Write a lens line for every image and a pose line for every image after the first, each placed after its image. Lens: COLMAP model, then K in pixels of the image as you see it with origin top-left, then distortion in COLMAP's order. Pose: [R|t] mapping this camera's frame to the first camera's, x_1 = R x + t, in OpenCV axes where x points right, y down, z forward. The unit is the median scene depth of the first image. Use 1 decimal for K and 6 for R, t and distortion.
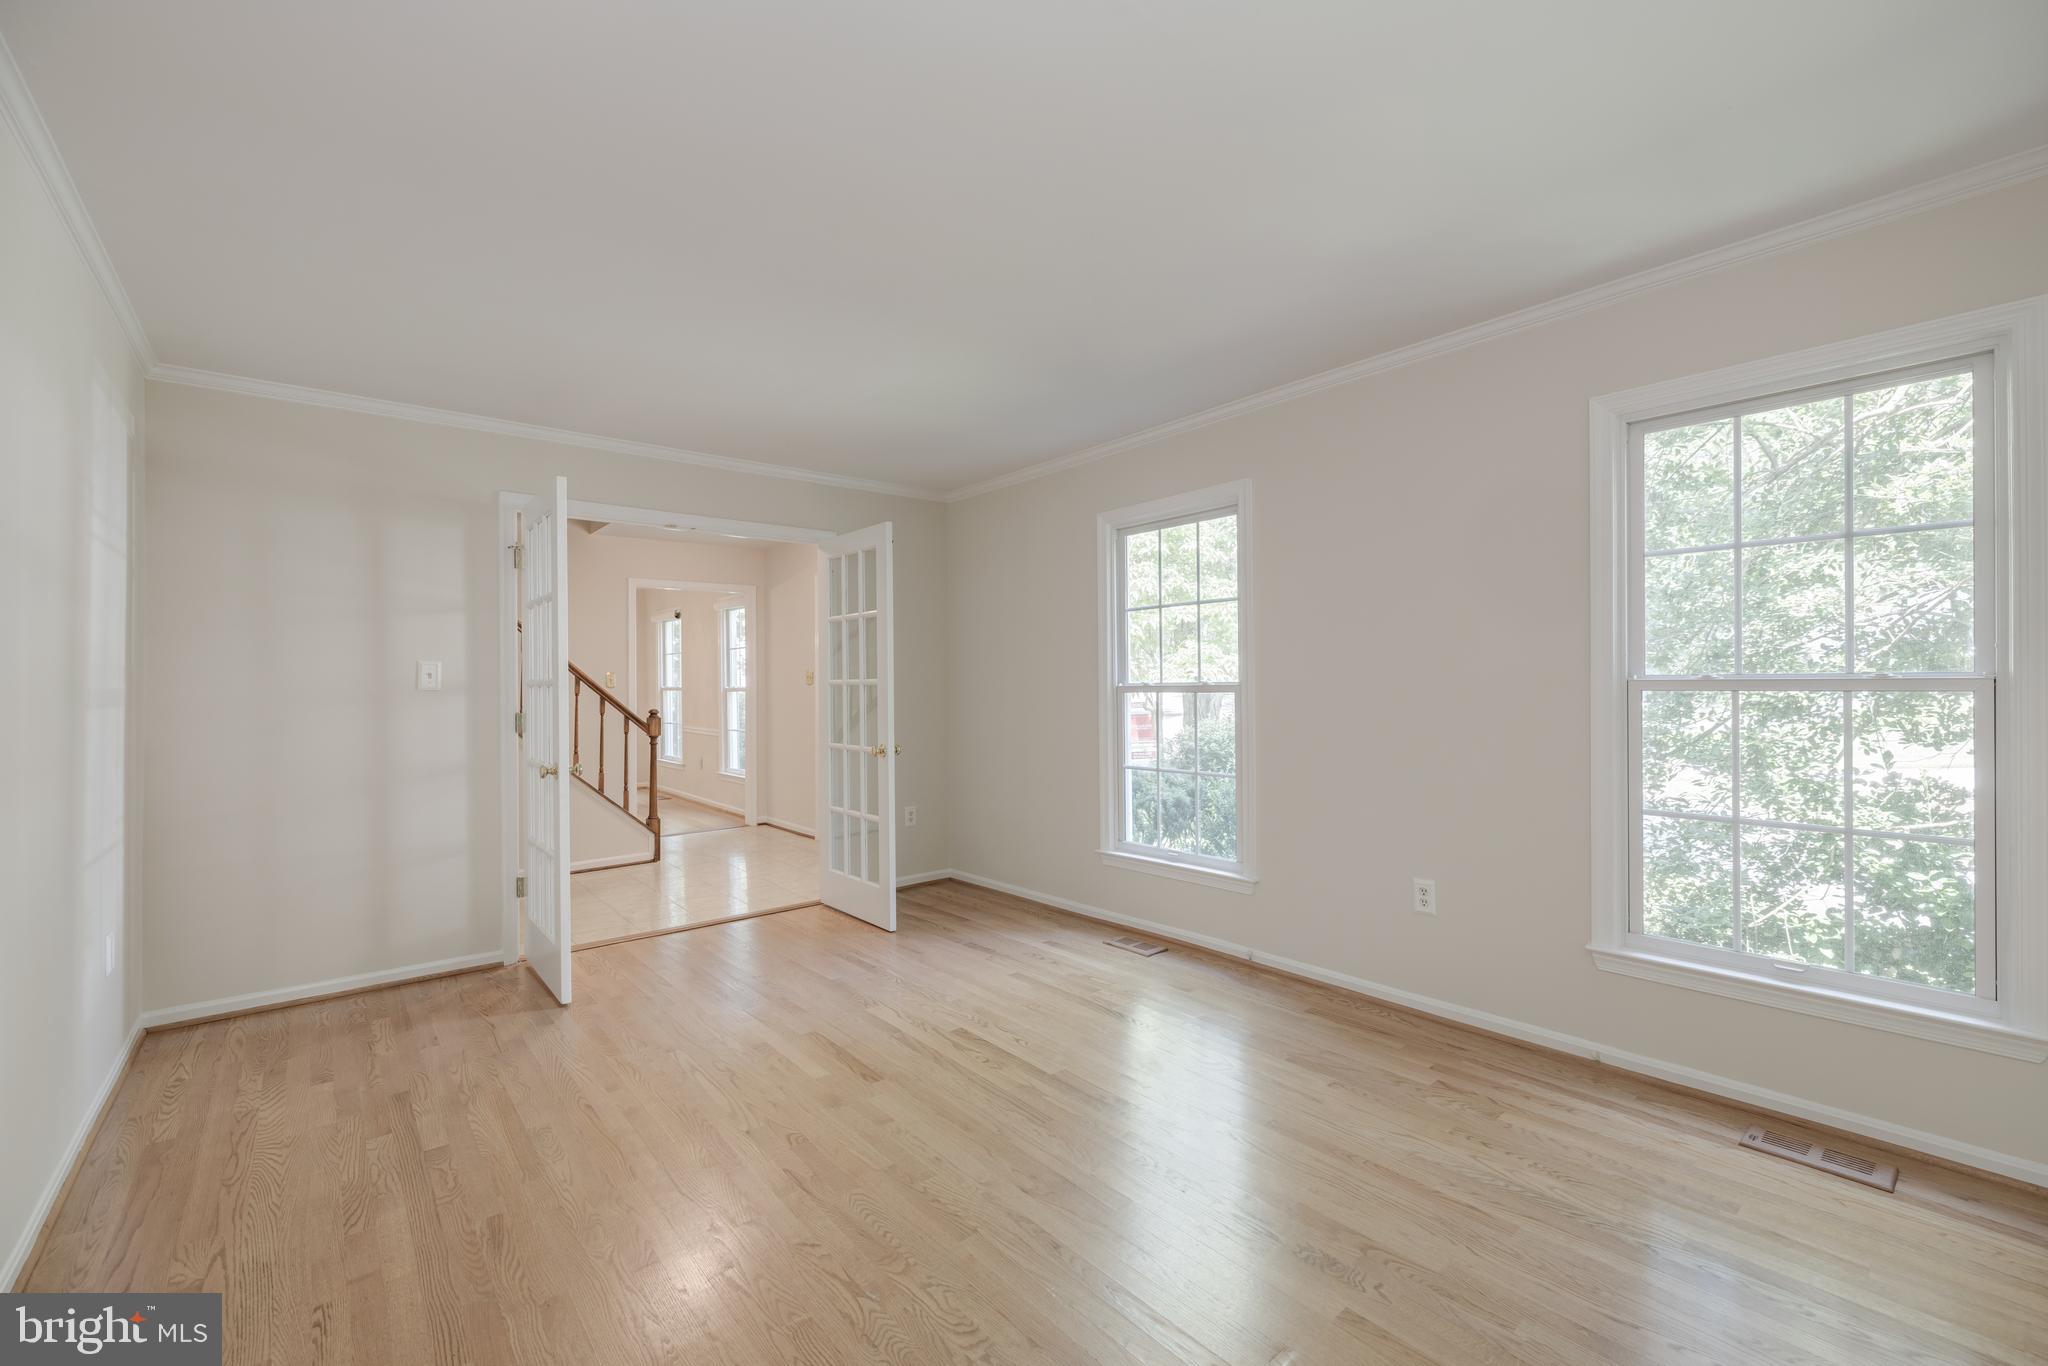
lens RADIAL K [[843.0, 0, 1018.3], [0, 843.0, 689.7], [0, 0, 1]] dist [0.000990, 0.000150]
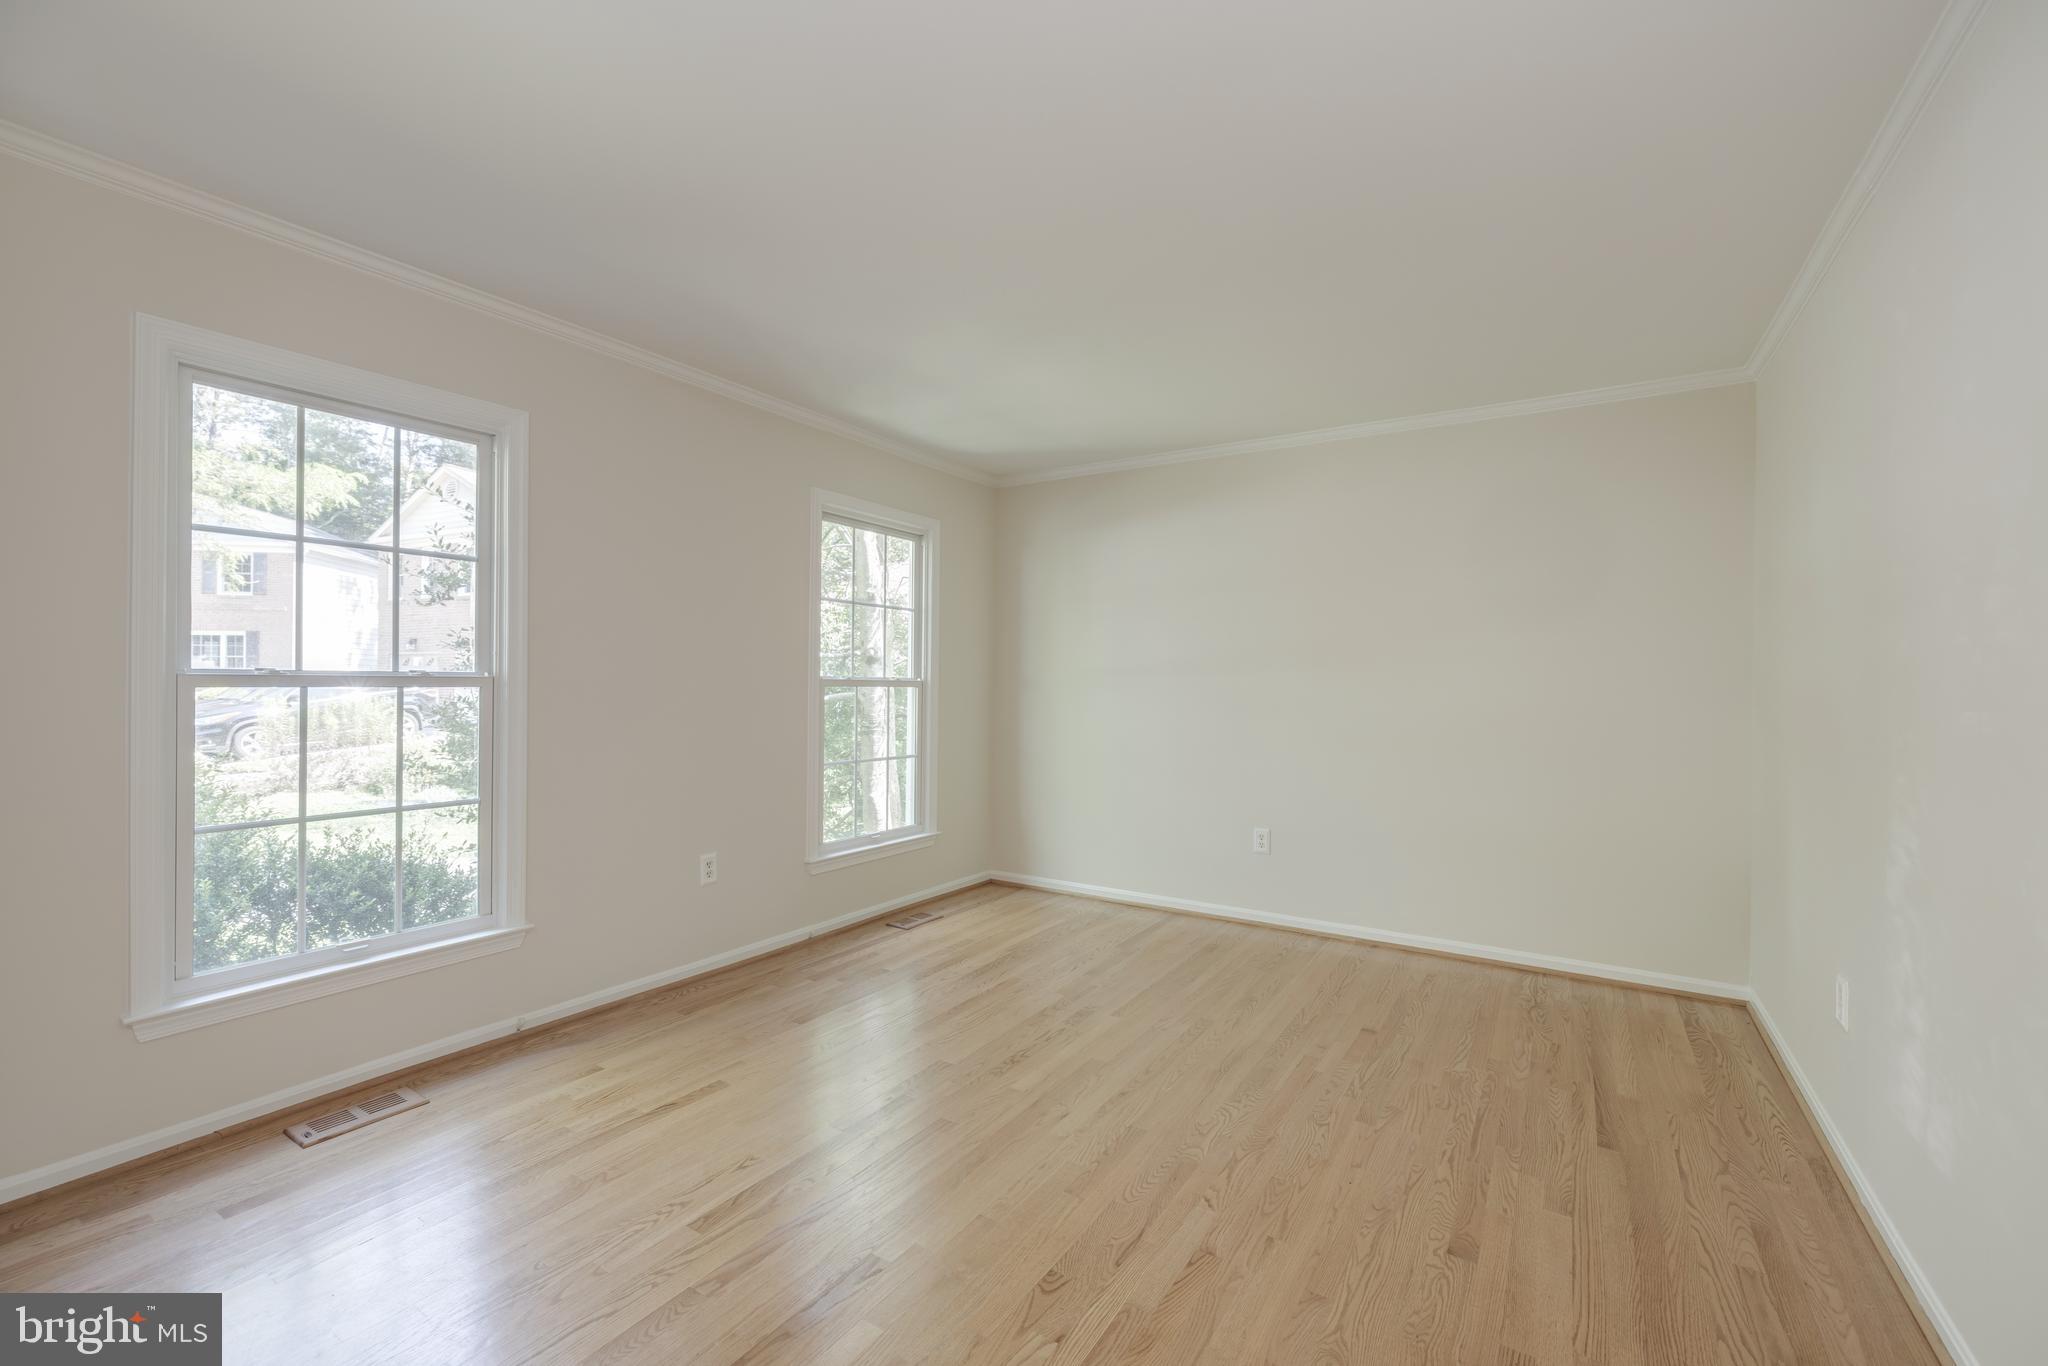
lens RADIAL K [[857.3, 0, 1030.3], [0, 857.3, 684.4], [0, 0, 1]] dist [-0.001151, 0.000389]
pose [[-0.304311, 0.004729, 0.952561, -0.756201], [-0.003103, 0.999977, -0.005955, 0.004856], [-0.952568, -0.004768, -0.304290, 0.962237]]
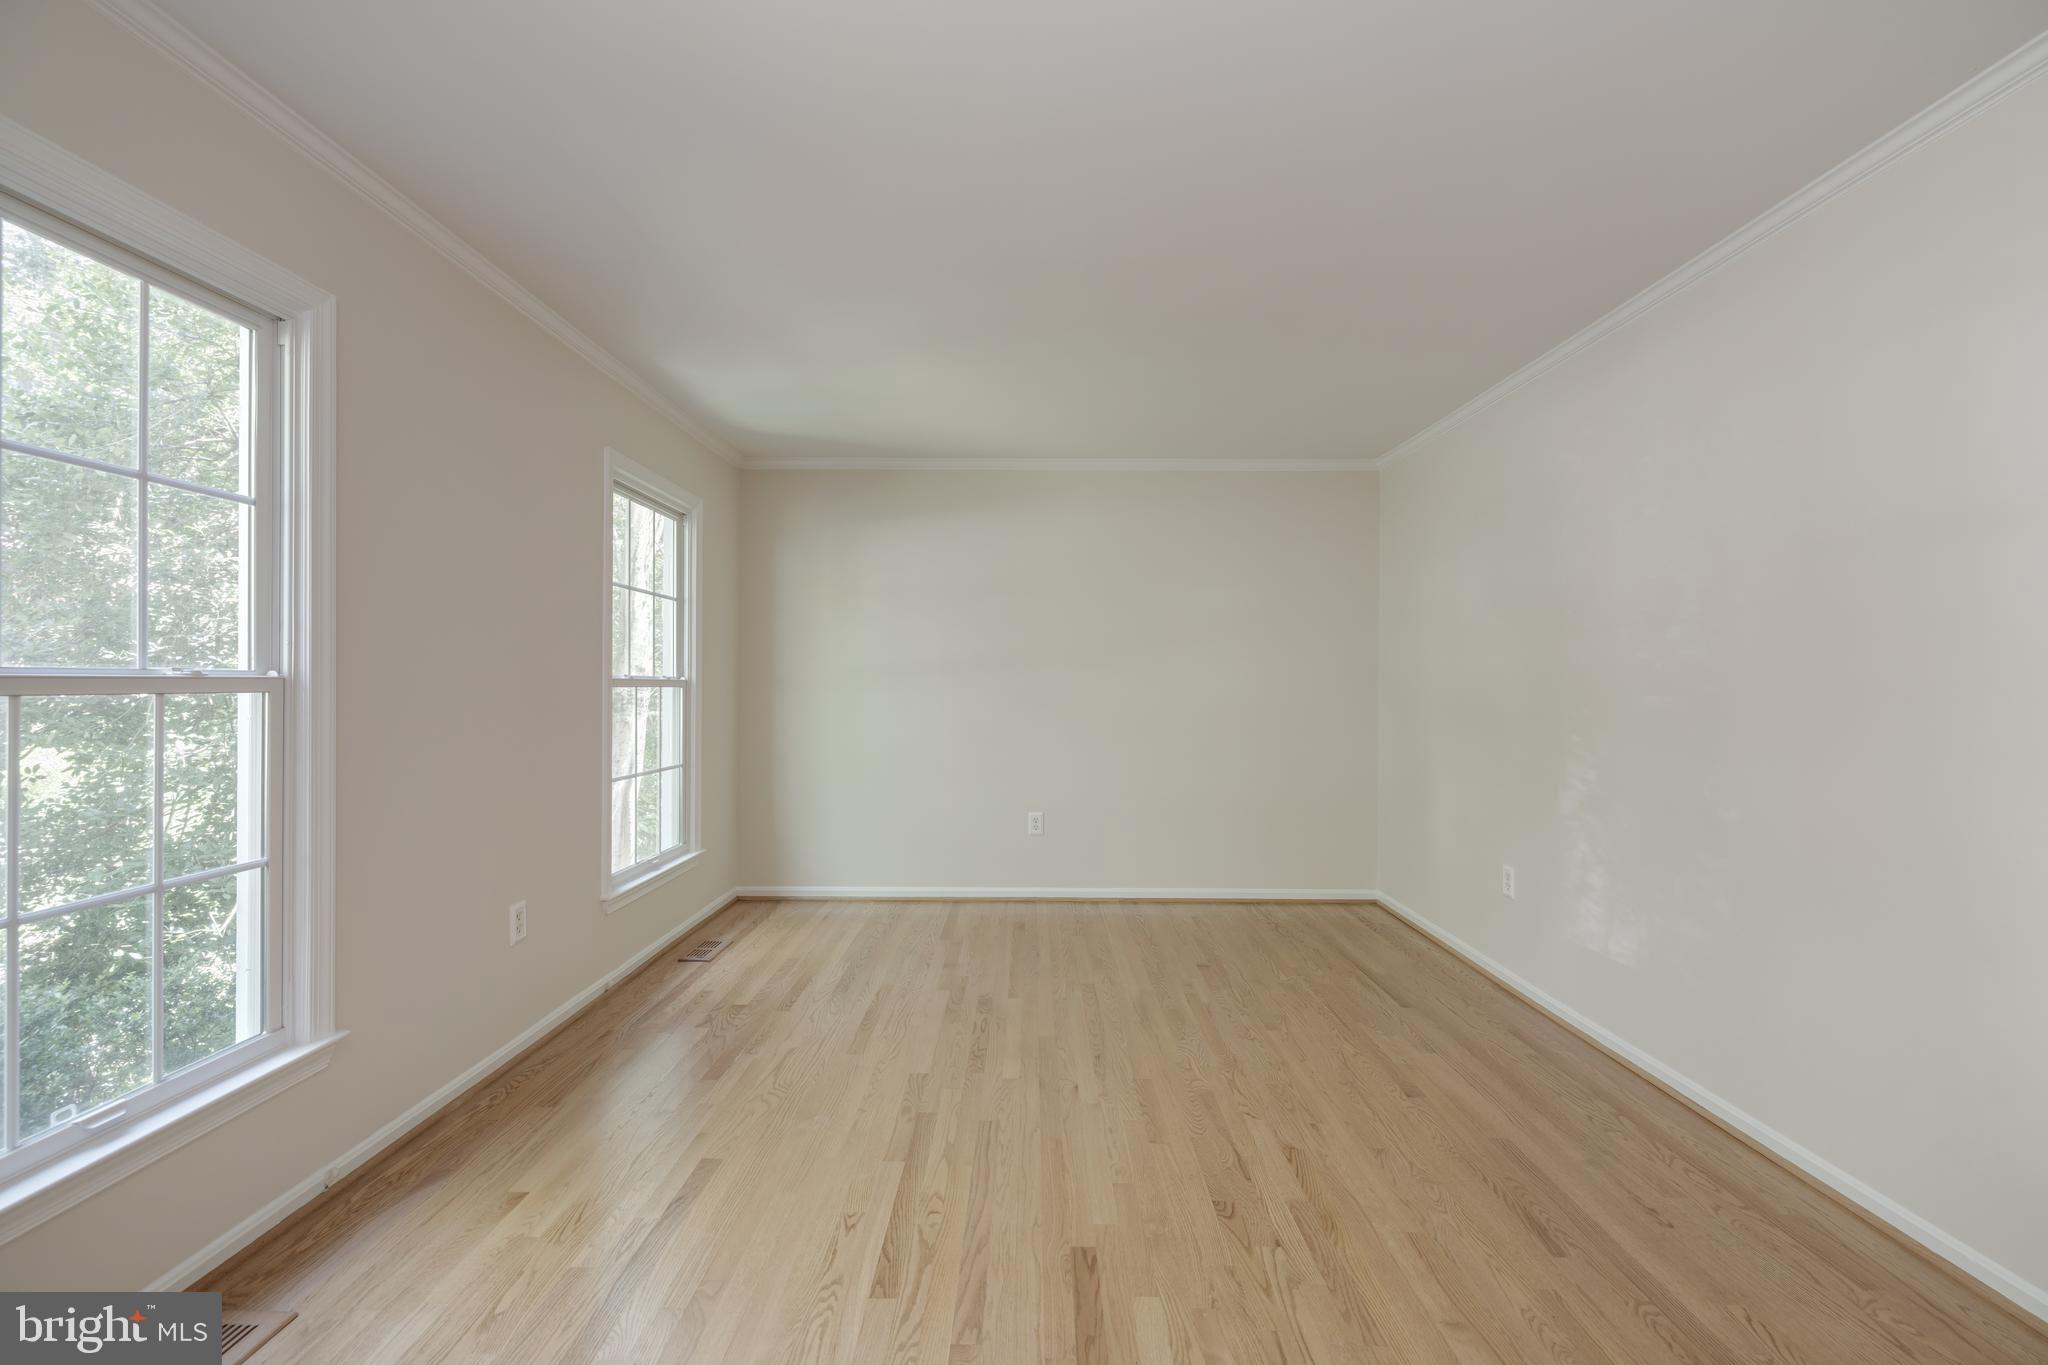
lens RADIAL K [[857.3, 0, 1030.3], [0, 857.3, 683.9], [0, 0, 1]] dist [-0.001151, 0.000389]
pose [[-0.768809, 0.006115, 0.639450, -0.513563], [0.006040, 0.999979, -0.002301, 0.002064], [-0.639451, 0.002093, -0.768829, 1.375865]]
